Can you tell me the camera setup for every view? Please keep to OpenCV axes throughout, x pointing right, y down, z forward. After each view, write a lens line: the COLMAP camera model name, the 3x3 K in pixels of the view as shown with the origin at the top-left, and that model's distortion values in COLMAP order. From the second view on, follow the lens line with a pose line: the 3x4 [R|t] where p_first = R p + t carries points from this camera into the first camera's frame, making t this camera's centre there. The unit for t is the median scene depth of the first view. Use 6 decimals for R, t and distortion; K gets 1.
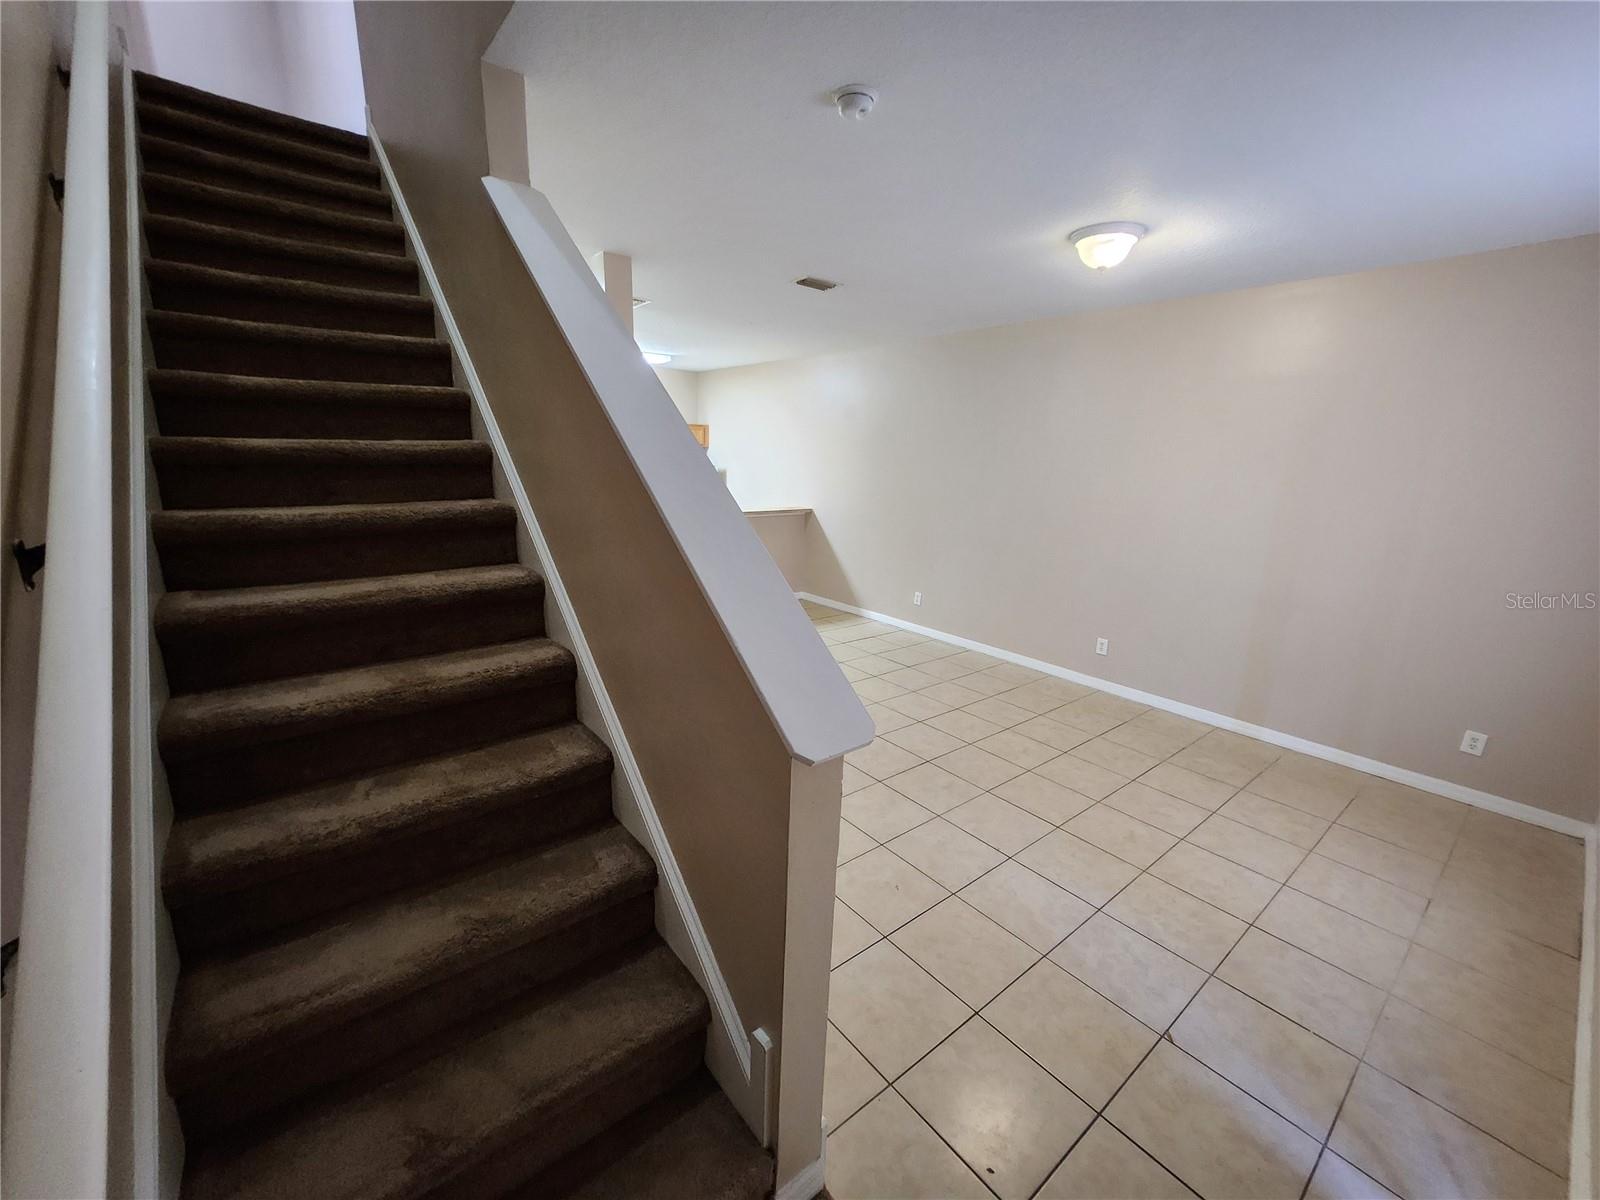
lens RADIAL K [[630.7, 0, 796.2], [0, 630.7, 605.9], [0, 0, 1]] dist [-0.001830, 0.002609]
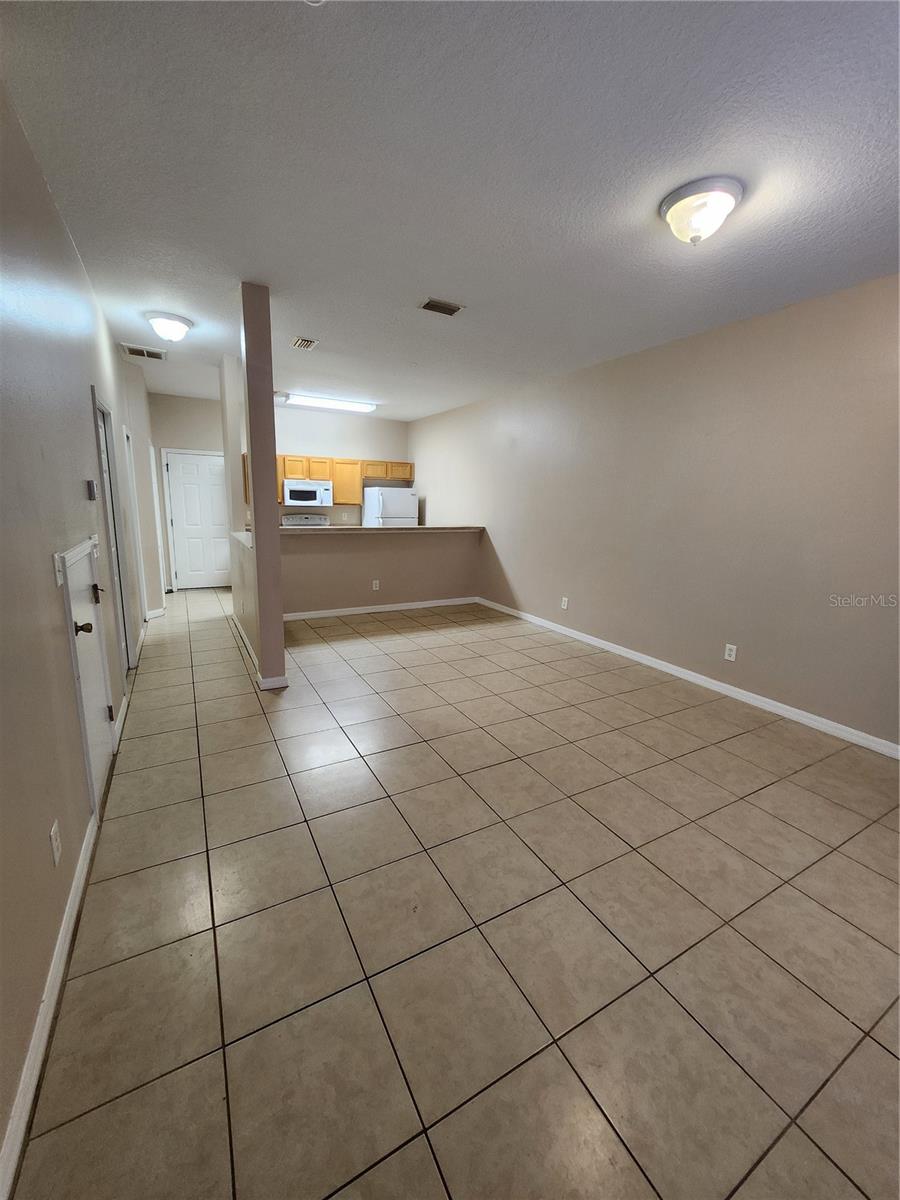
lens RADIAL K [[473.0, 0, 449.7], [0, 473.0, 591.8], [0, 0, 1]] dist [-0.001830, 0.002609]
pose [[0.986887, 0.028156, -0.158940, 0.209815], [-0.036092, 0.998230, -0.047264, 0.025657], [0.157328, 0.052381, 0.986156, 0.234889]]
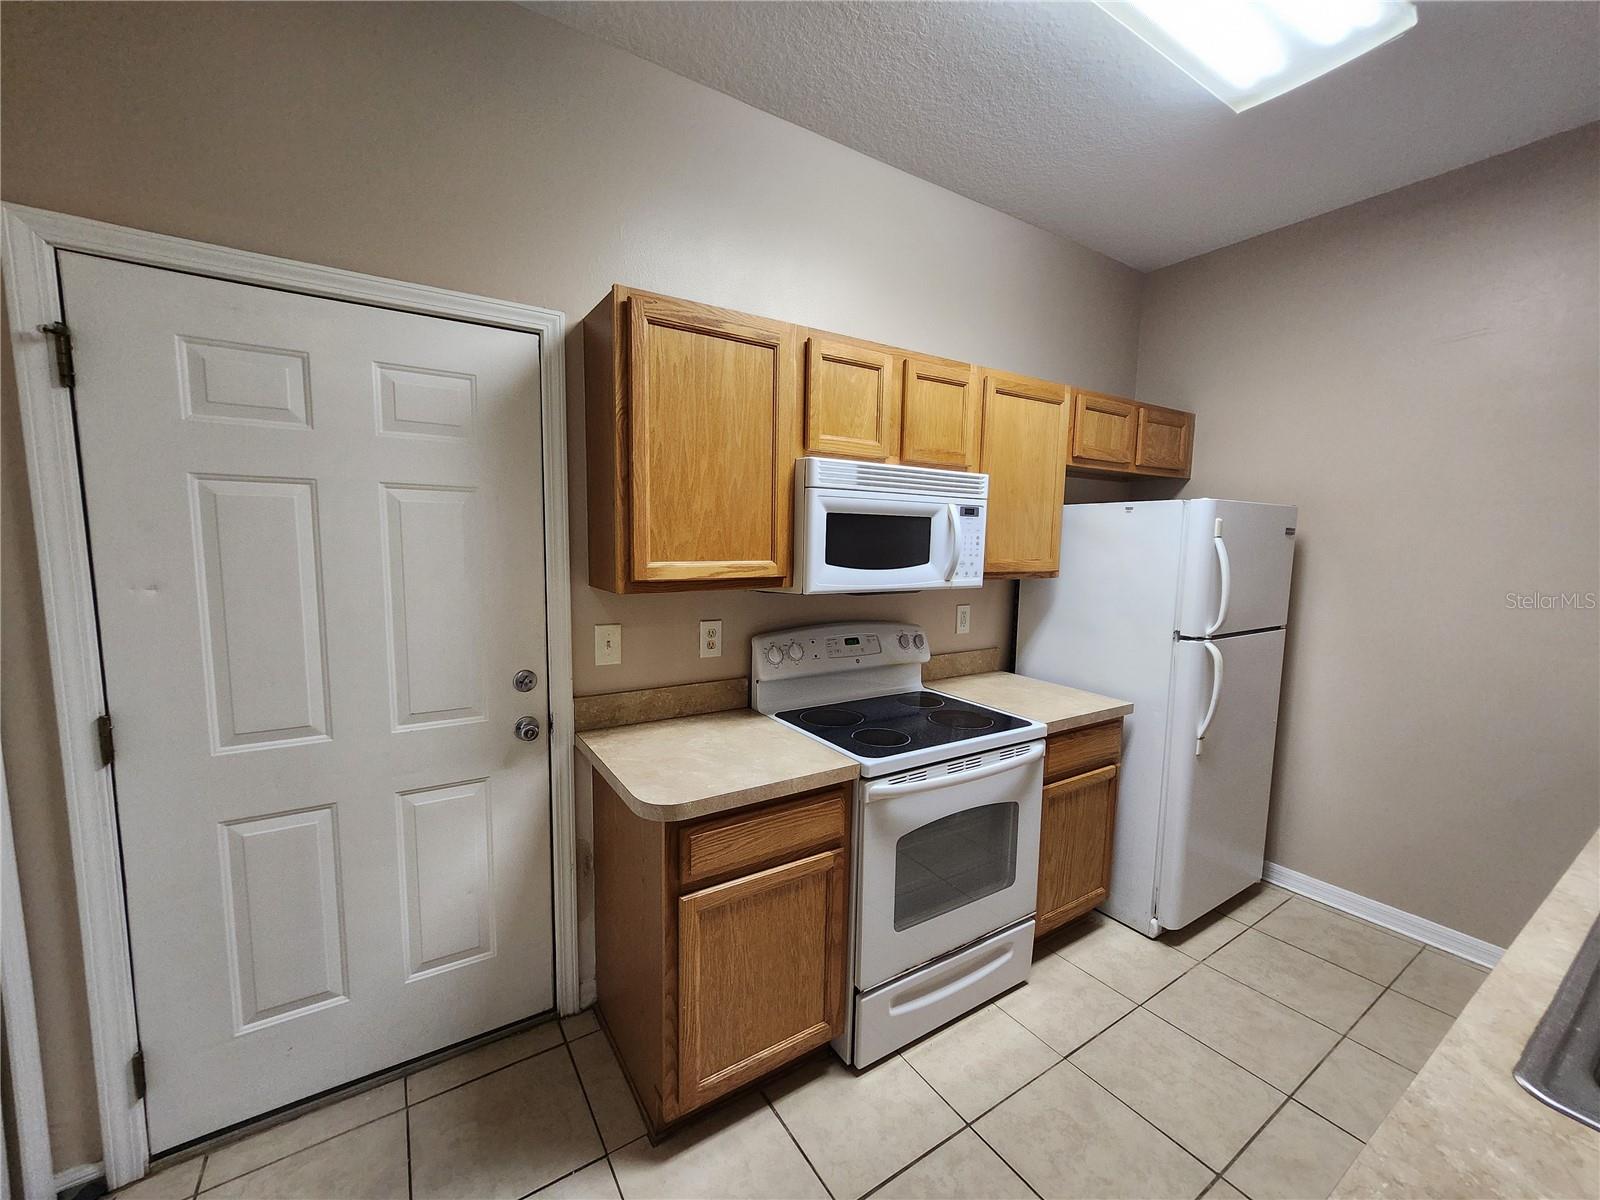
lens RADIAL K [[630.7, 0, 787.1], [0, 630.7, 604.8], [0, 0, 1]] dist [-0.001830, 0.002609]
pose [[0.994896, -0.004645, -0.100799, -0.765457], [-0.008516, 0.991511, -0.129741, -0.334138], [0.100546, 0.129938, 0.986411, 1.579868]]
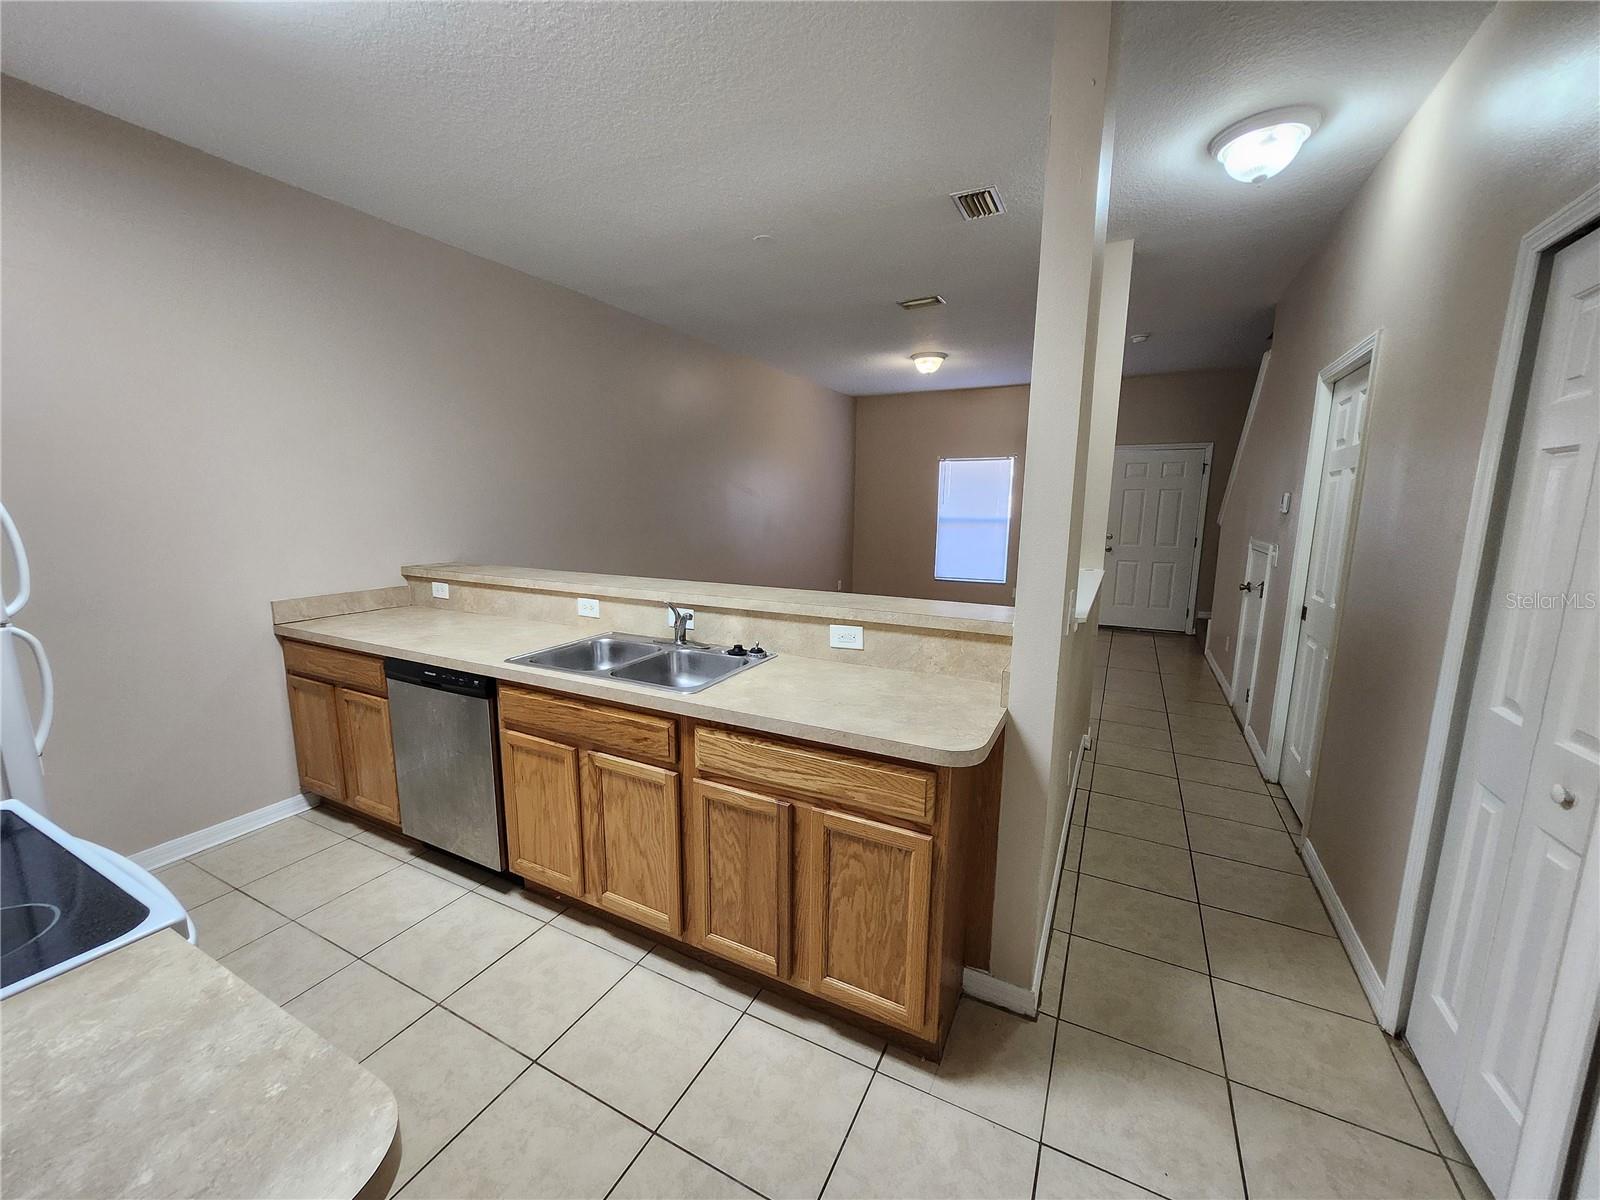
lens RADIAL K [[630.7, 0, 784.2], [0, 630.7, 605.8], [0, 0, 1]] dist [-0.001830, 0.002609]
pose [[-0.401565, -0.185542, 0.896839, -1.032079], [0.194885, 0.939522, 0.281633, -0.411372], [-0.894855, 0.287875, -0.341120, 1.881568]]
